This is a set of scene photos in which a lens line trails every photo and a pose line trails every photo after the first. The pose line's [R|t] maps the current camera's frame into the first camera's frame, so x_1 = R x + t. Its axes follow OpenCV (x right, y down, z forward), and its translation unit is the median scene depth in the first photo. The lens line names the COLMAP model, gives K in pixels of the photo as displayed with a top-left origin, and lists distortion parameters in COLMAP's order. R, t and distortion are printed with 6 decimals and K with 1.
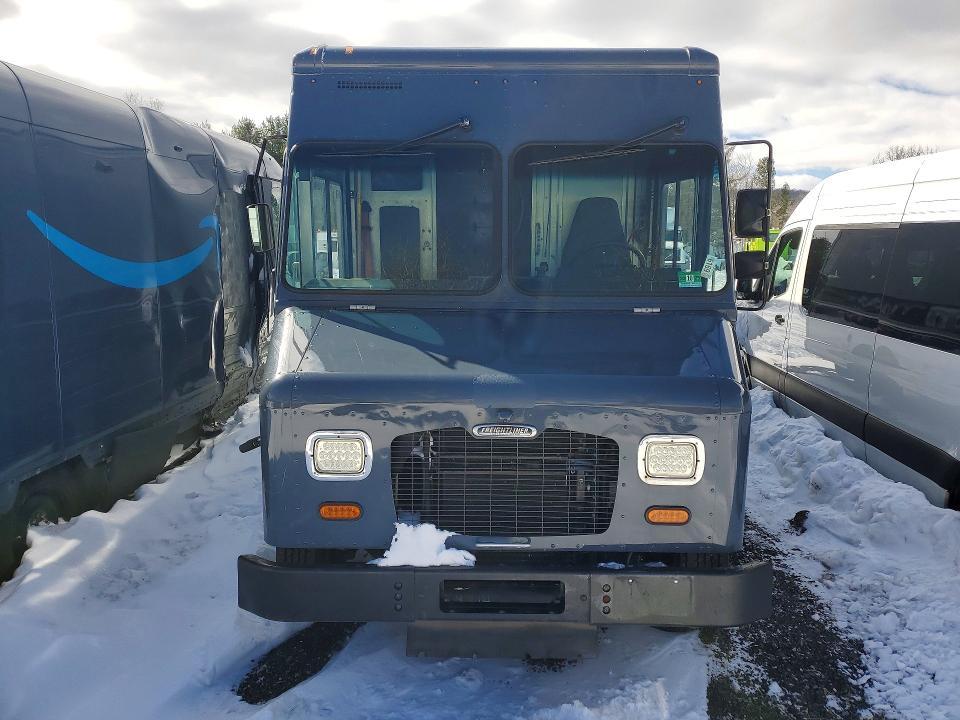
lens RADIAL K [[754.3, 0, 480.0], [0, 754.3, 360.0], [0, 0, 1]] dist [0.039990, -0.009608]
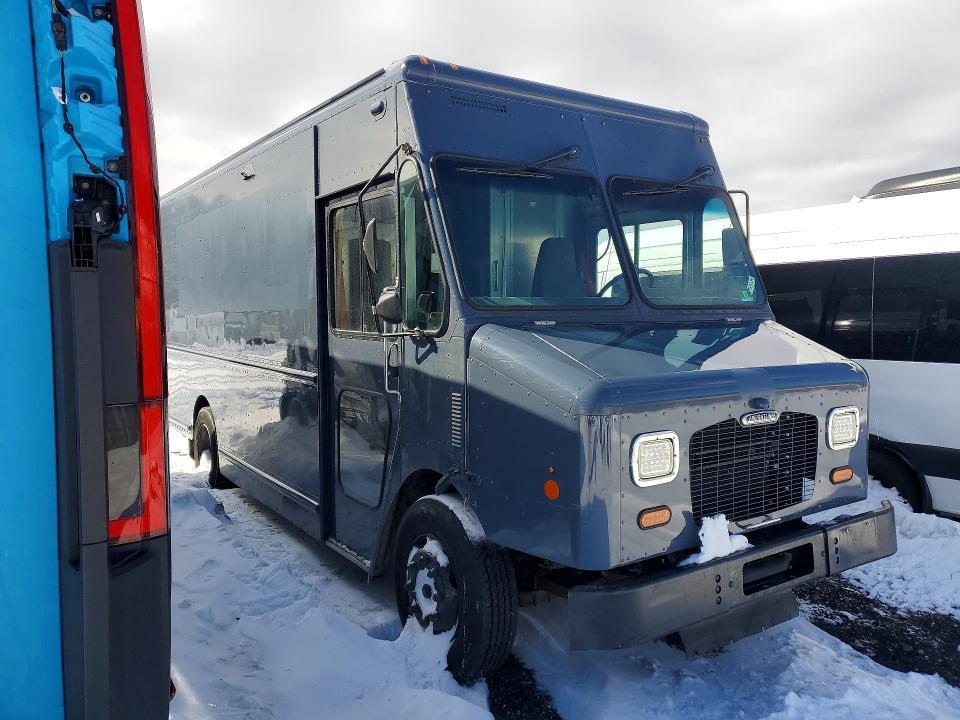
lens RADIAL K [[775.0, 0, 480.0], [0, 775.0, 360.0], [0, 0, 1]] dist [0.006857, 0.003990]
pose [[0.810546, -0.048090, 0.583698, -0.848070], [0.112135, 0.990928, -0.074073, 0.043062], [-0.574840, 0.125492, 0.808585, 0.268509]]
